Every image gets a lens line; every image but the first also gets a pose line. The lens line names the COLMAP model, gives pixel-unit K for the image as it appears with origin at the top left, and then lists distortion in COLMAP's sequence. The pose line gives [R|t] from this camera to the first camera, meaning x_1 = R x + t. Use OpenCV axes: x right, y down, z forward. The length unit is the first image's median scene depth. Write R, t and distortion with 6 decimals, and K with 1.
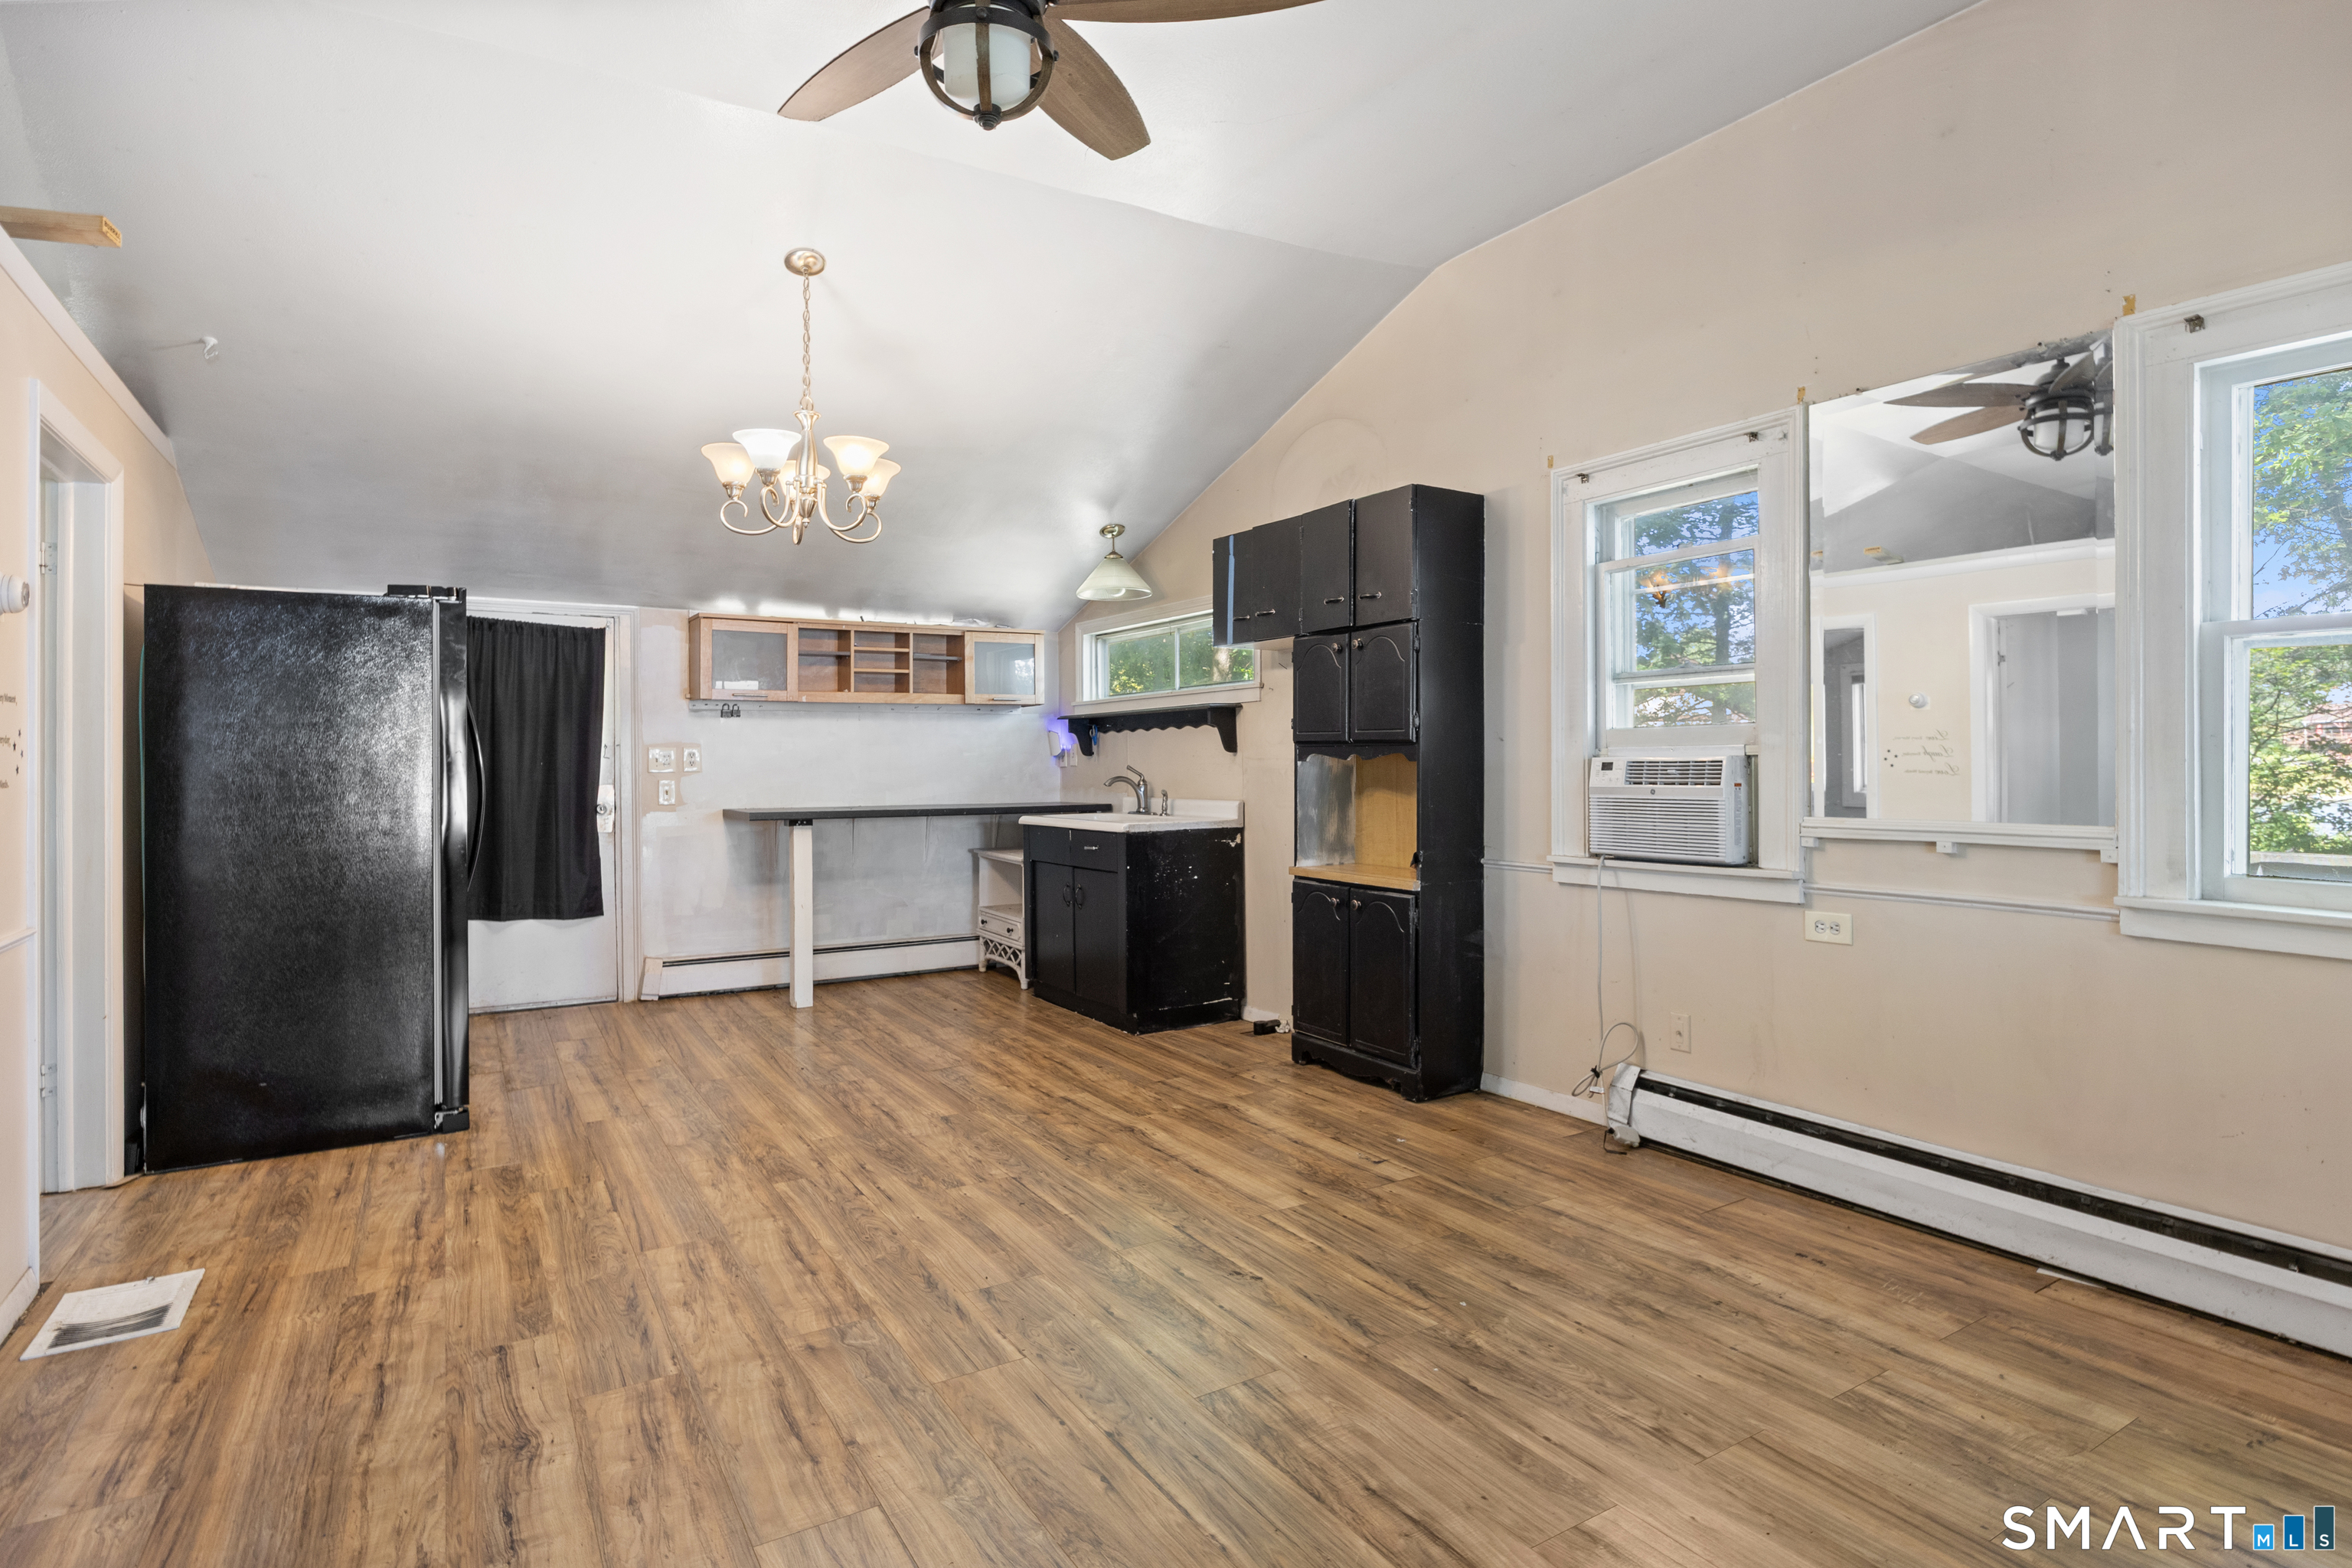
lens RADIAL K [[1173.9, 0, 1176.0], [0, 1173.9, 784.0], [0, 0, 1]] dist [-0.012028, -0.000043]
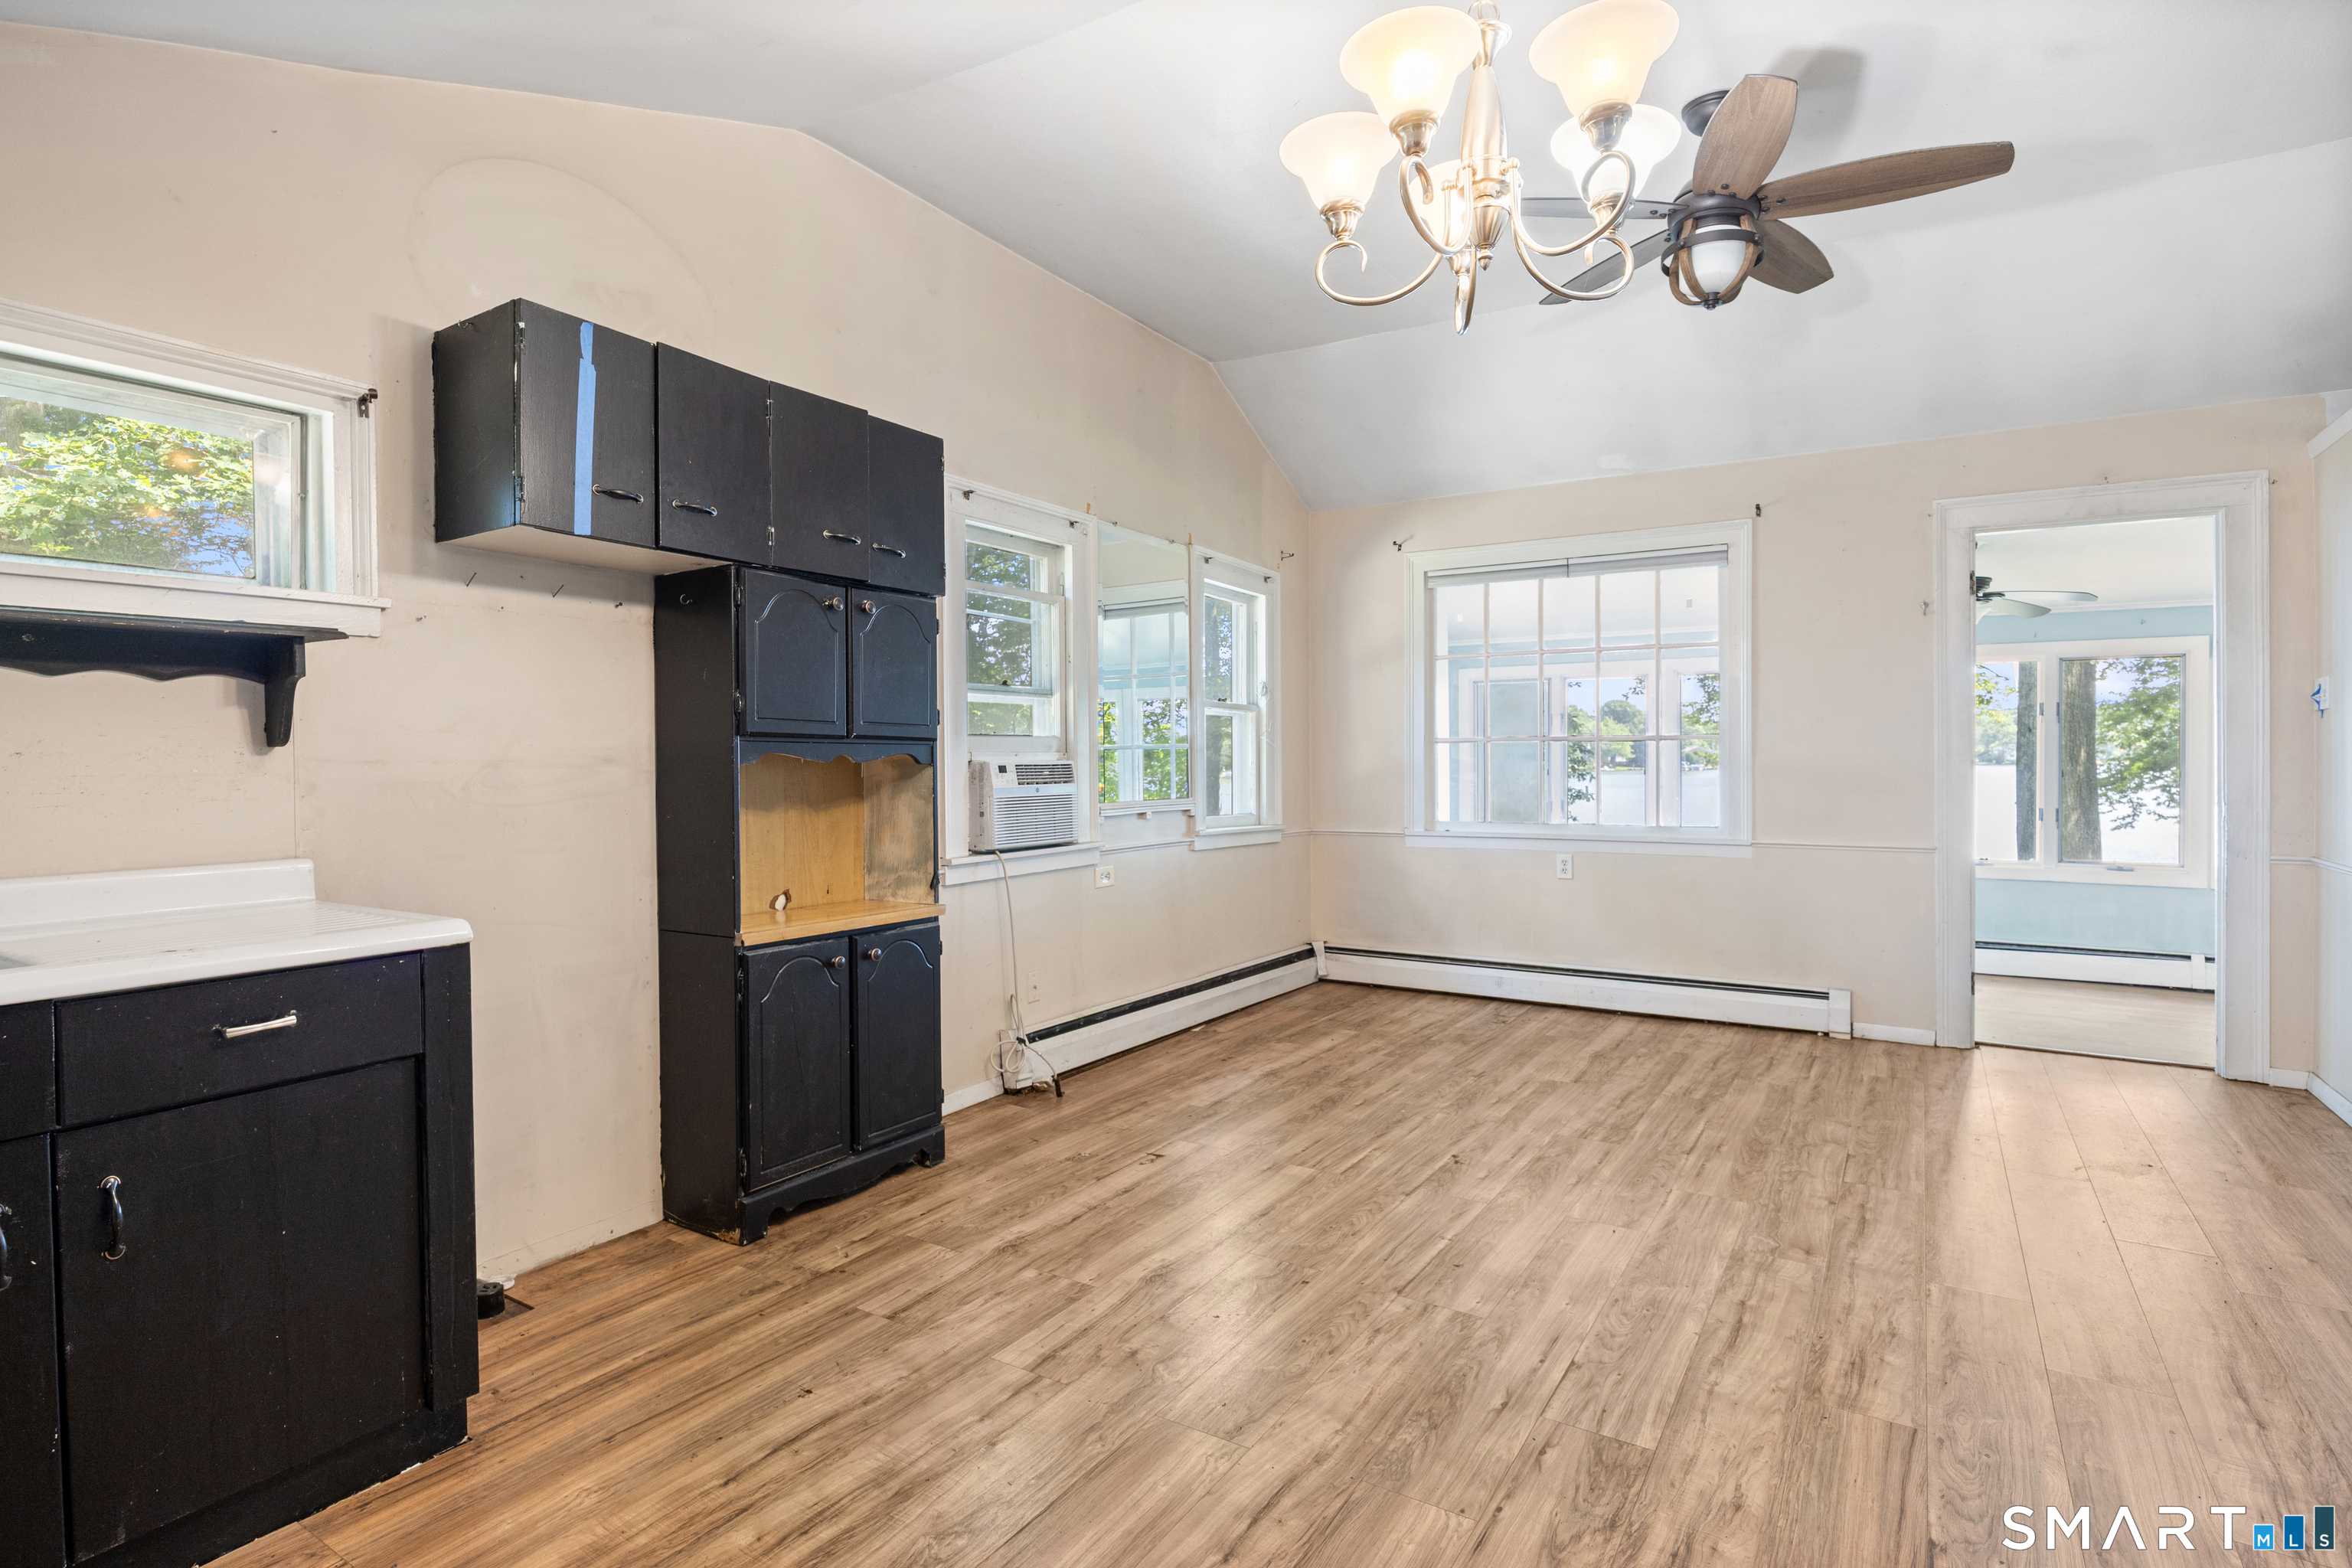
lens RADIAL K [[1153.9, 0, 1181.6], [0, 1153.9, 799.2], [0, 0, 1]] dist [-0.013886, -0.001921]
pose [[-0.426354, -0.018235, 0.904373, -0.834034], [0.027072, 0.999092, 0.032908, -0.021784], [-0.904151, 0.038514, -0.425473, 1.581164]]
